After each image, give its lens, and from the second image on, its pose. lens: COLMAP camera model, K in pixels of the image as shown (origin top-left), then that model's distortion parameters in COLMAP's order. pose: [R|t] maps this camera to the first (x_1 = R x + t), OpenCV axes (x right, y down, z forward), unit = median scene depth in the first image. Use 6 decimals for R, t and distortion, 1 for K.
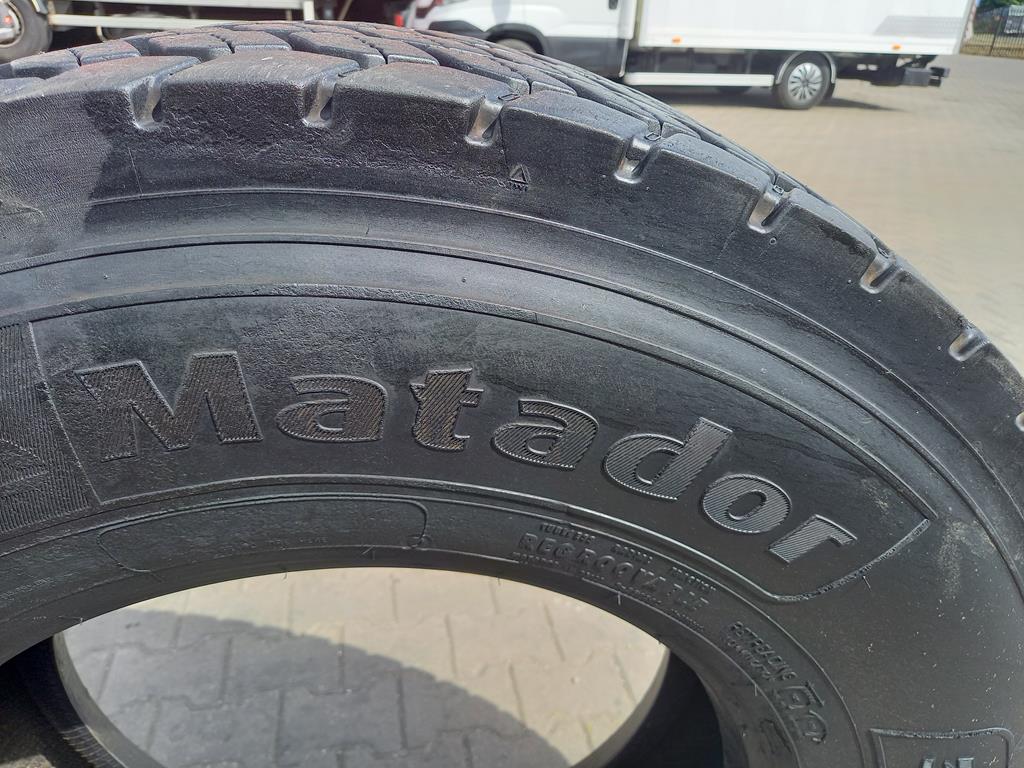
lens RADIAL K [[754.6, 0, 512.0], [0, 754.6, 384.0], [0, 0, 1]] dist [0.004081, 0.000095]
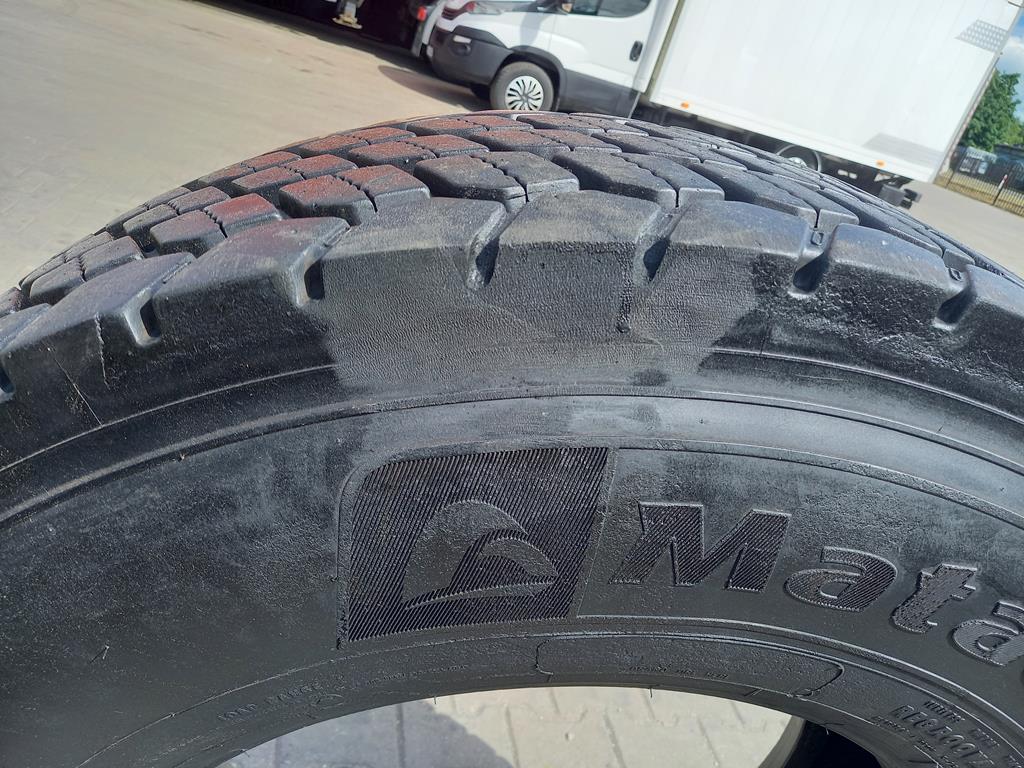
lens RADIAL K [[750.0, 0, 512.0], [0, 750.0, 384.0], [0, 0, 1]] dist [0.009077, -0.008069]
pose [[0.971412, 0.220412, 0.088183, -0.199275], [-0.218838, 0.975380, -0.027258, -0.024236], [-0.092020, 0.007180, 0.995731, 0.006716]]
